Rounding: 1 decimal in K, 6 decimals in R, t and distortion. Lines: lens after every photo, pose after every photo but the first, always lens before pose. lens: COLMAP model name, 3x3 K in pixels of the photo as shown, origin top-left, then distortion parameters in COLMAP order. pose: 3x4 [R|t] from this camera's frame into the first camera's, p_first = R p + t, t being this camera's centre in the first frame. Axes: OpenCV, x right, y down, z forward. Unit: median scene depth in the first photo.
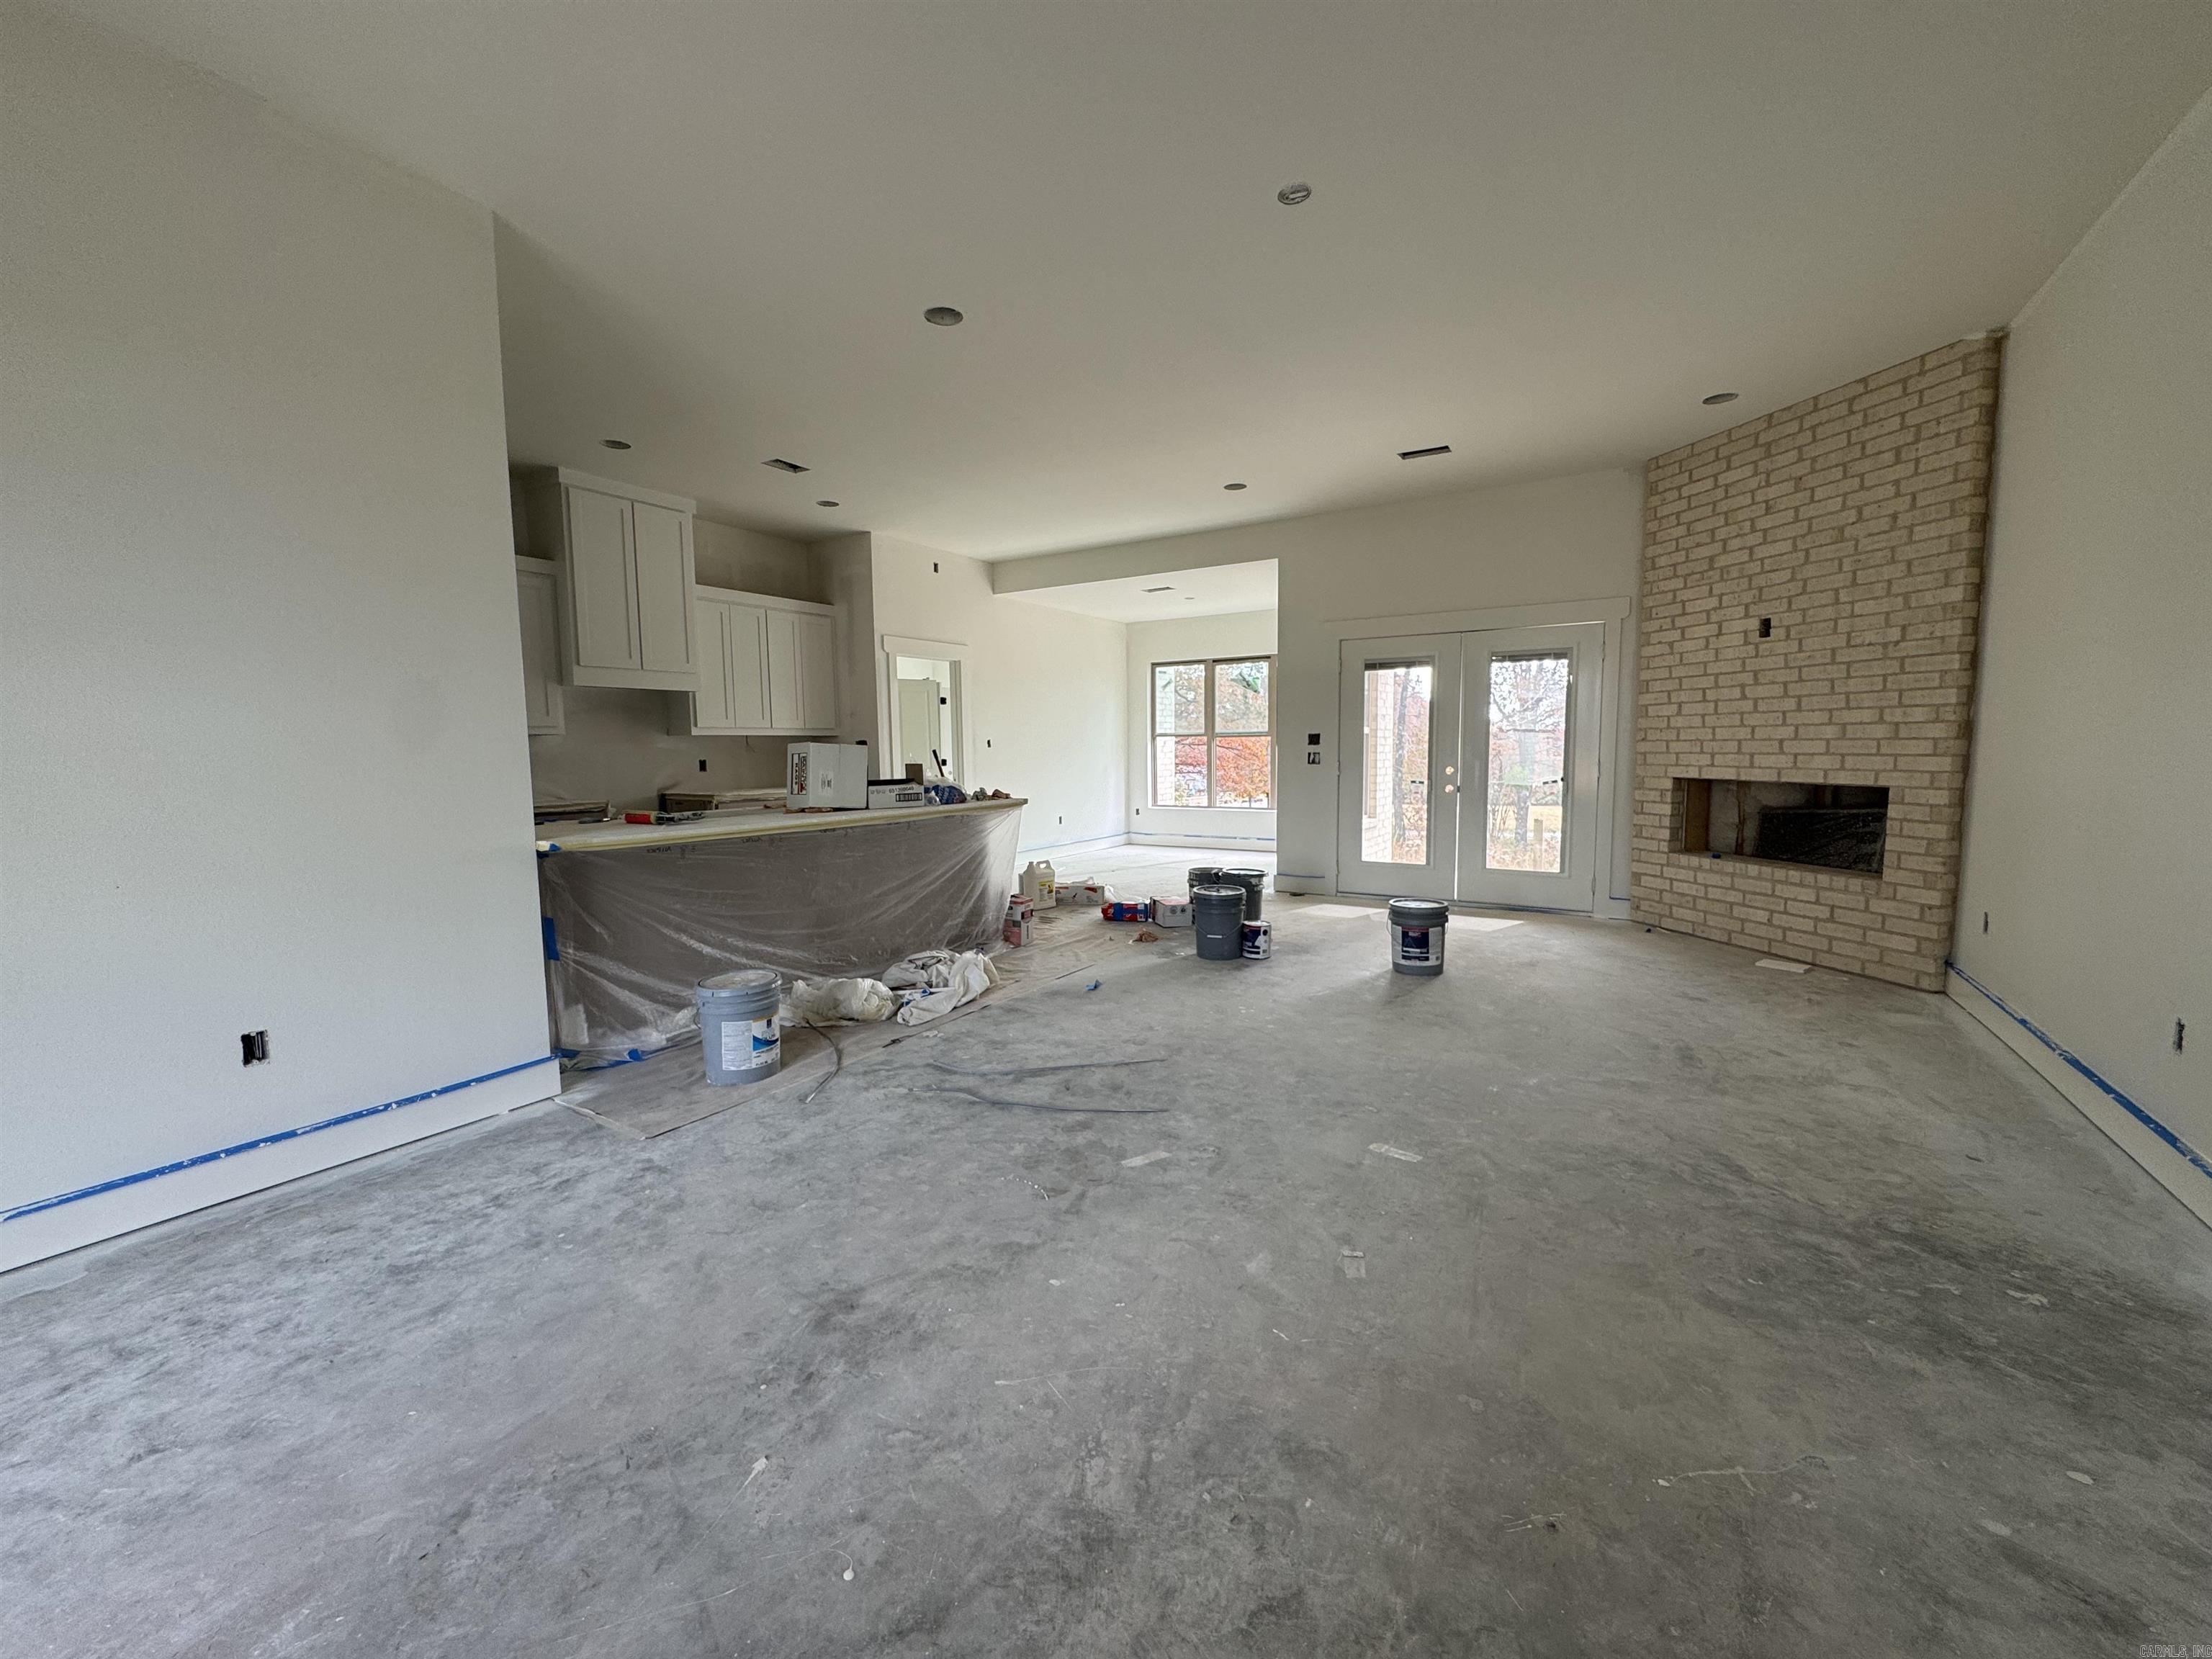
lens RADIAL K [[887.0, 0, 1106.4], [0, 887.0, 831.1], [0, 0, 1]] dist [-0.003815, 0.000896]
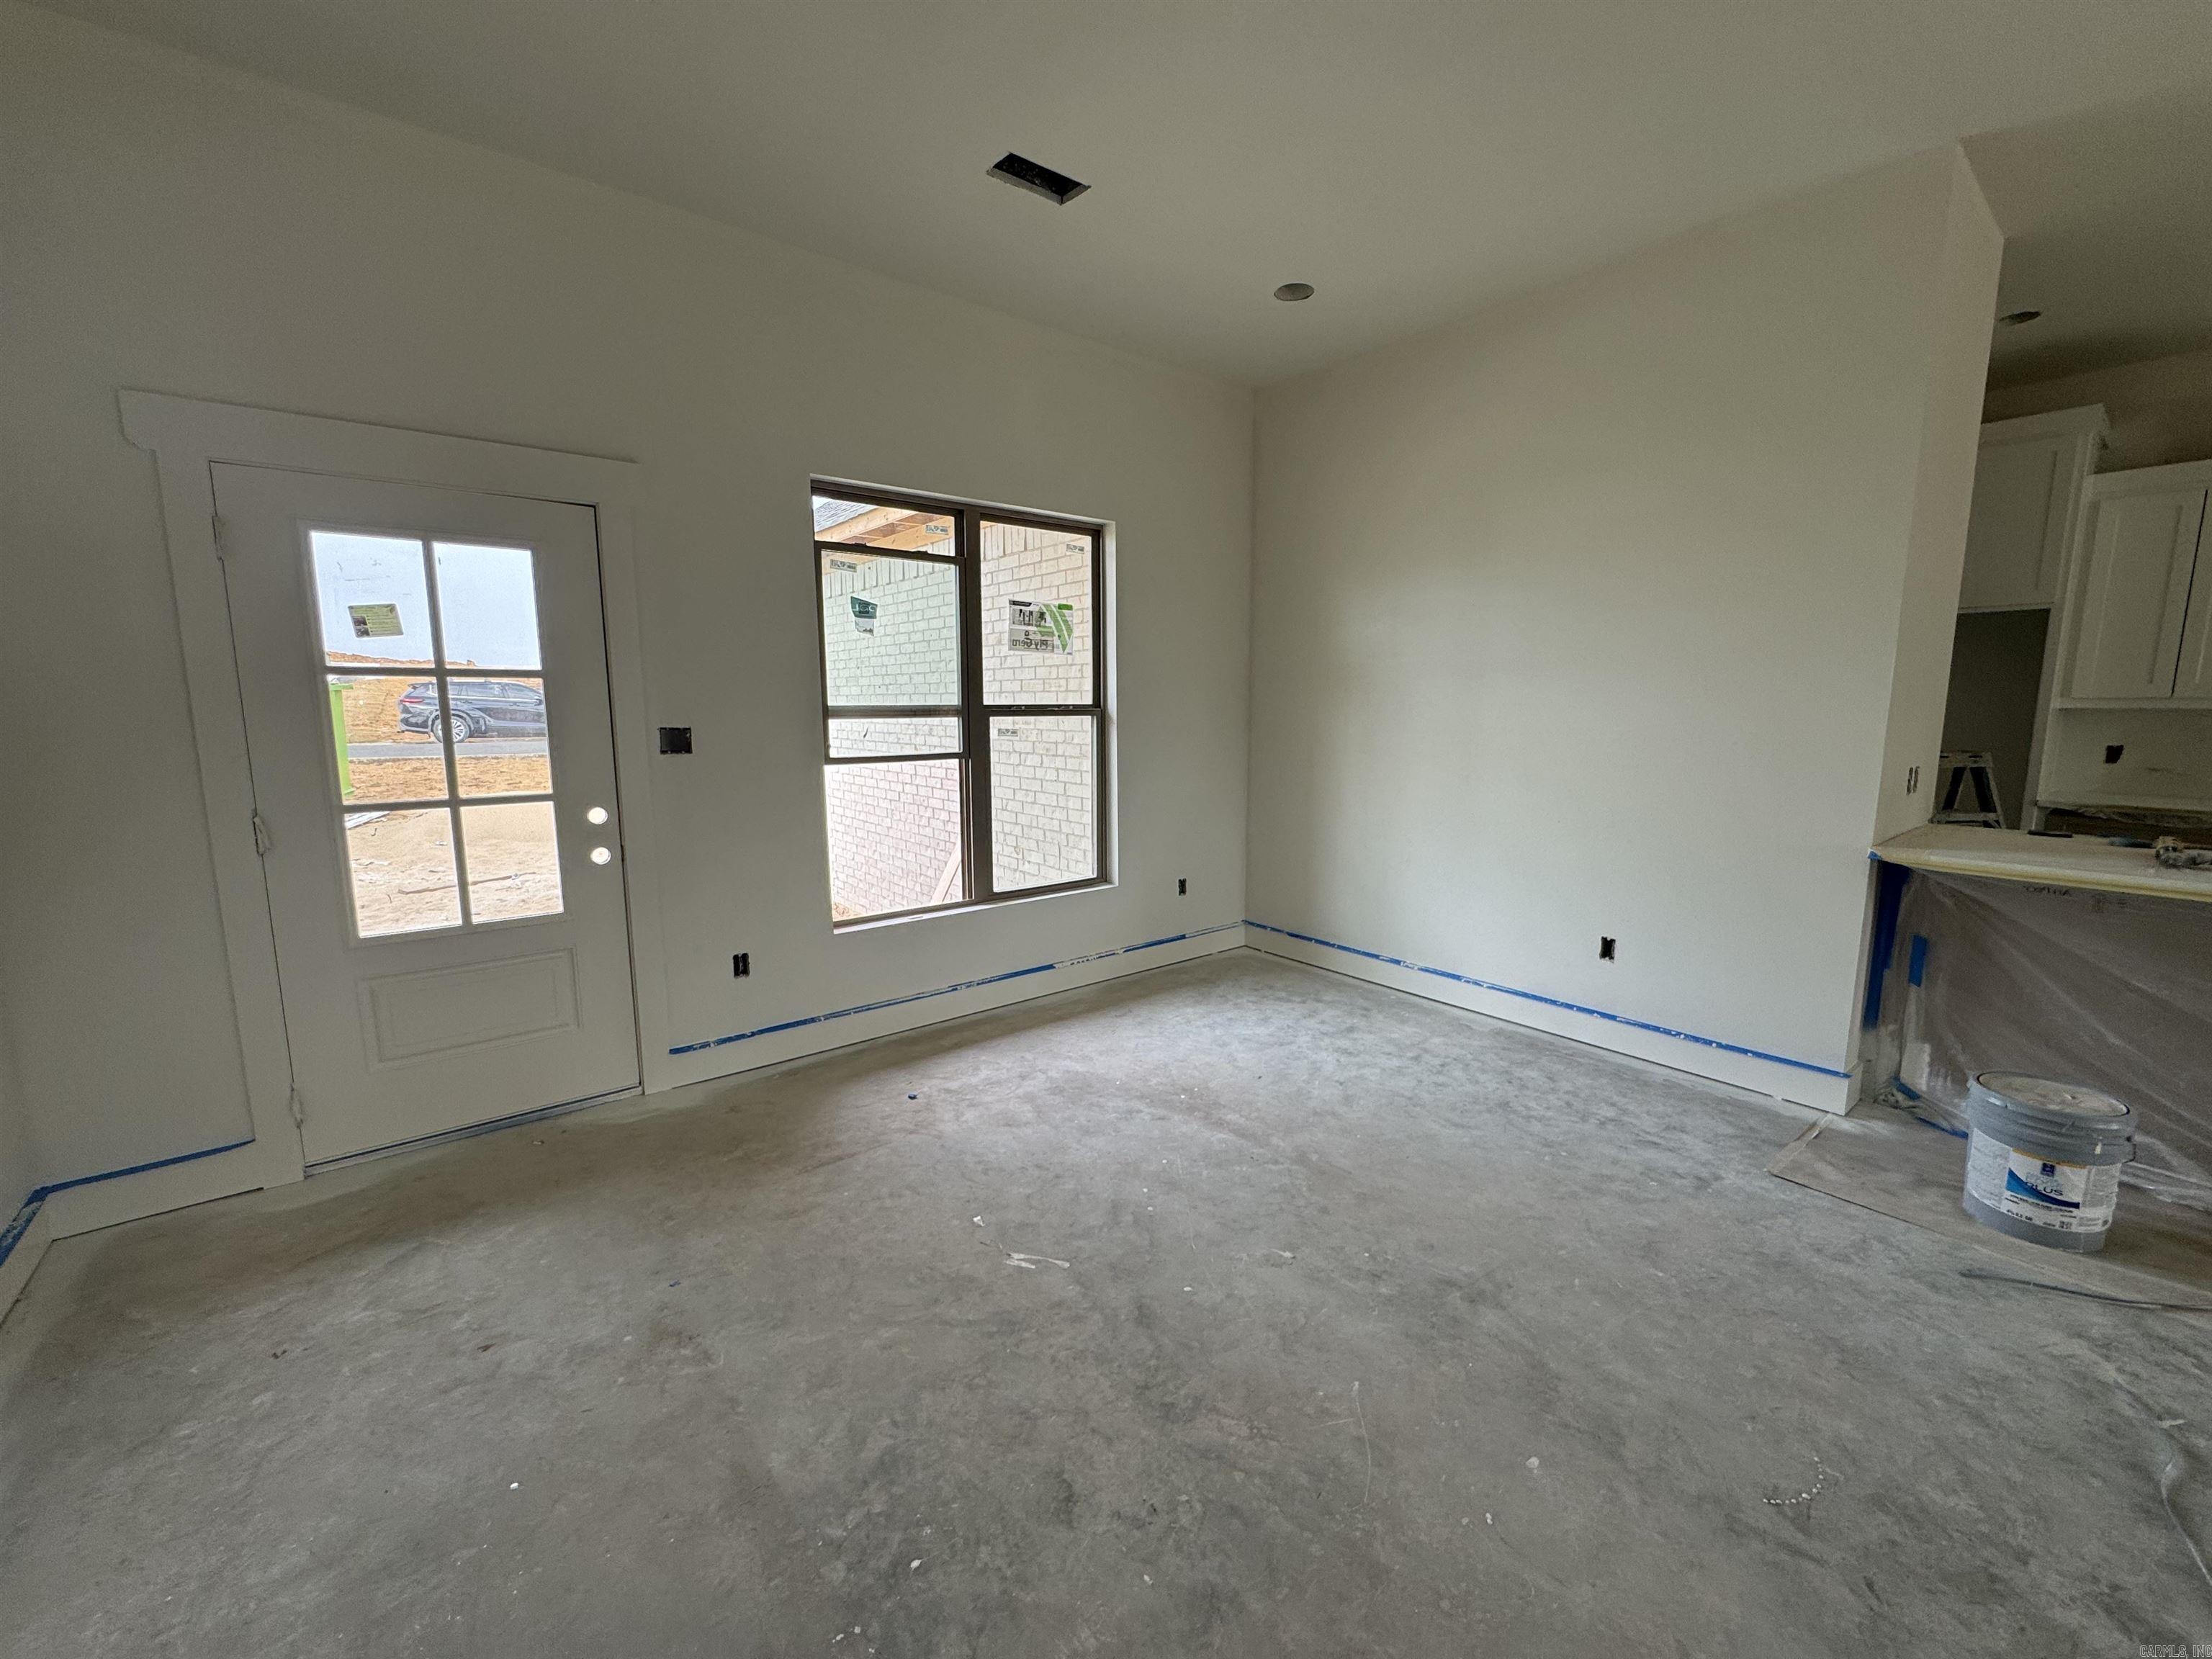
lens RADIAL K [[887.0, 0, 1108.2], [0, 887.0, 827.5], [0, 0, 1]] dist [-0.003815, 0.000896]
pose [[-0.330562, 0.144253, -0.932695, 0.621250], [-0.084102, 0.979816, 0.181348, -0.140589], [0.940029, 0.138388, -0.311758, 0.686179]]
